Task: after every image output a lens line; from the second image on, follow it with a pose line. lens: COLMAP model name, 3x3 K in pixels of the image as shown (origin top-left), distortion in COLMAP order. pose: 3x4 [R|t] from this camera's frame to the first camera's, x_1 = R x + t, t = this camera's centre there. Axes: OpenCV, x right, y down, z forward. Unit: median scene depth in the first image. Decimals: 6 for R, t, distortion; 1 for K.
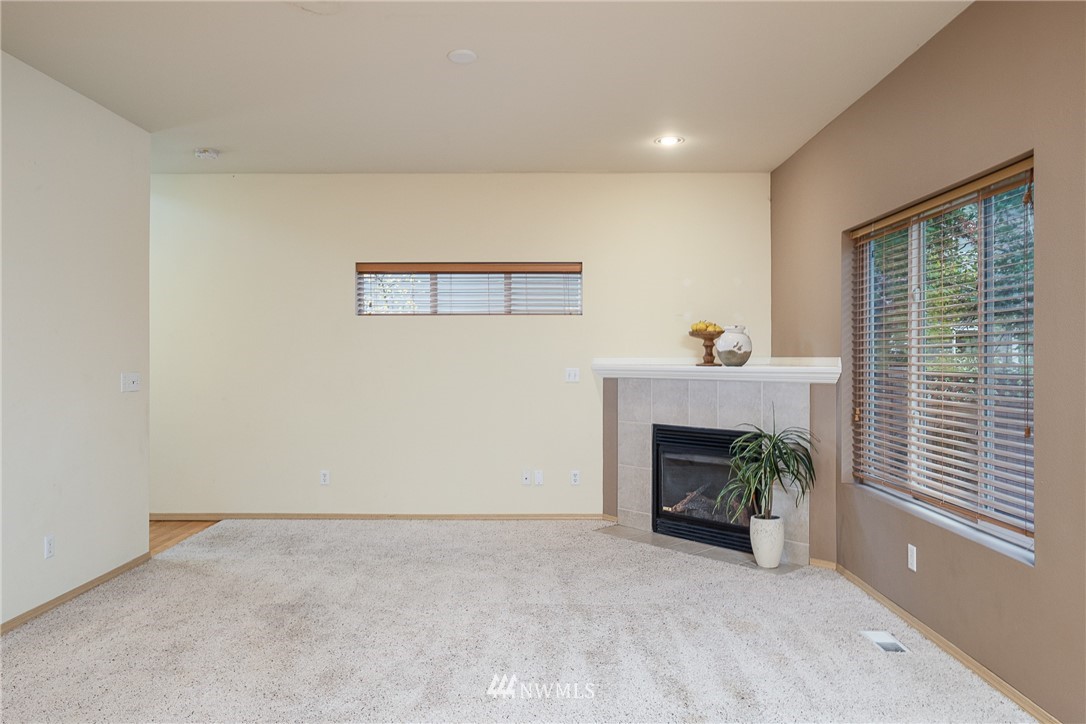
lens RADIAL K [[795.1, 0, 543.0], [0, 795.1, 362.0], [0, 0, 1]] dist [-0.000072, 0.000351]
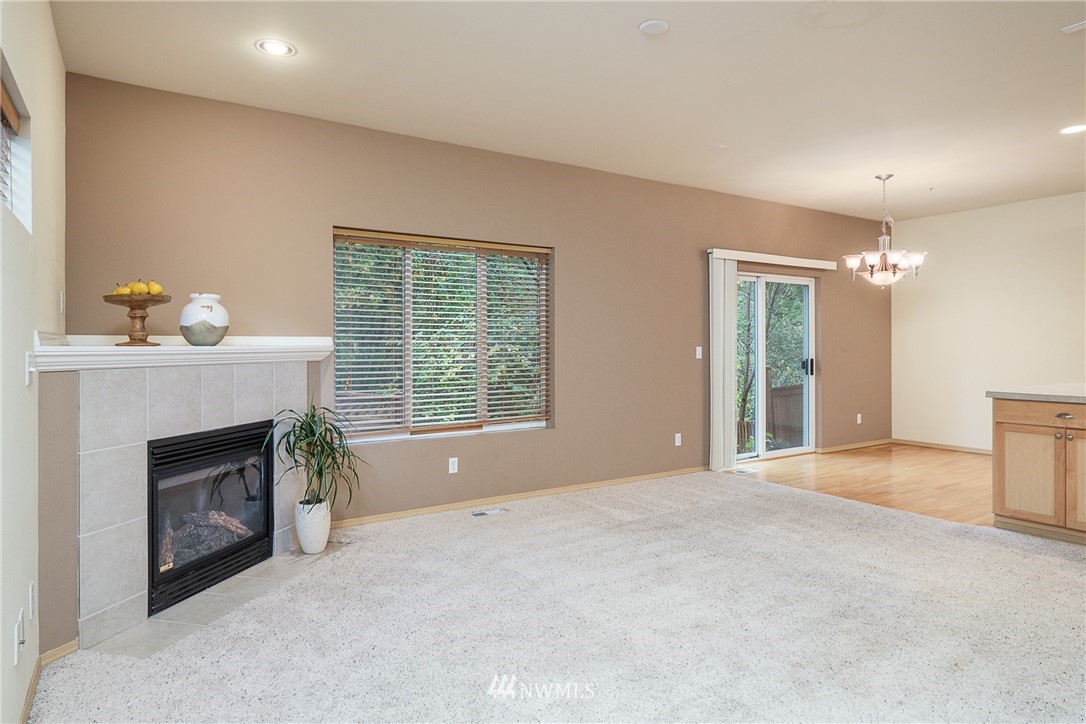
lens RADIAL K [[636.7, 0, 544.1], [0, 636.7, 346.1], [0, 0, 1]] dist [0.002256, 0.000072]
pose [[-0.552970, 0.001019, 0.833201, -0.441997], [0.005902, 0.999979, 0.002694, 0.005496], [-0.833180, 0.006407, -0.552964, 1.022155]]
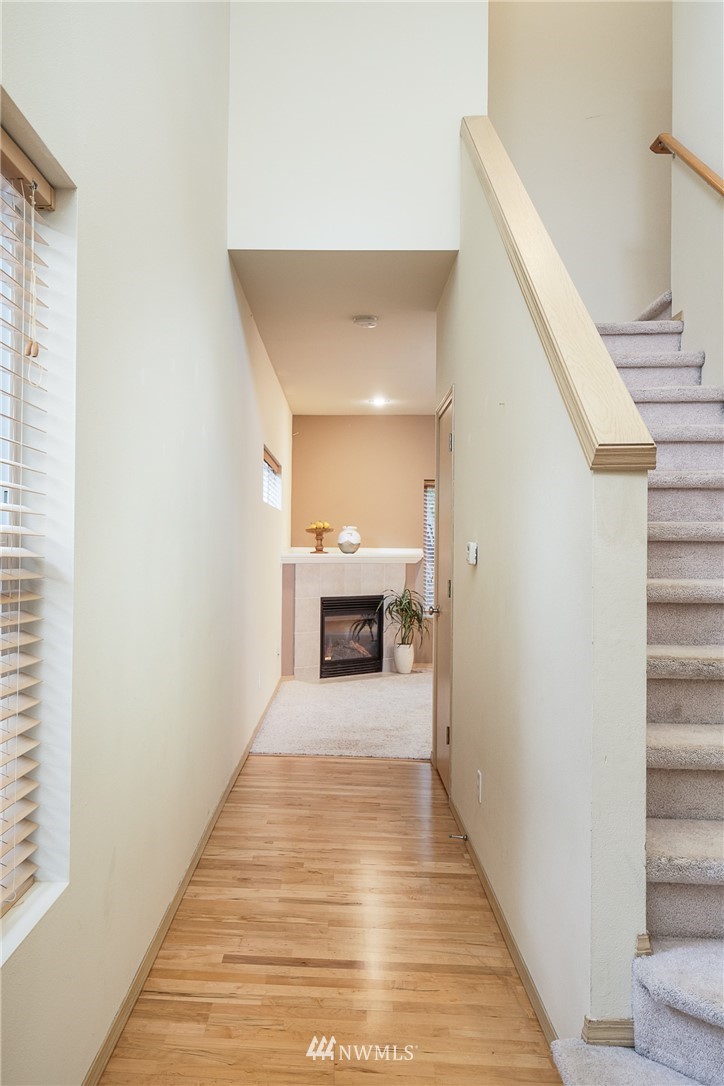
lens RADIAL K [[867.8, 0, 362.0], [0, 867.8, 543.0], [0, 0, 1]] dist [0.007654, -0.000159]
pose [[-0.029671, 0.005352, 0.999545, -1.324852], [-0.007406, 0.999957, -0.005574, -0.005024], [-0.999532, -0.007568, -0.029630, 0.980038]]
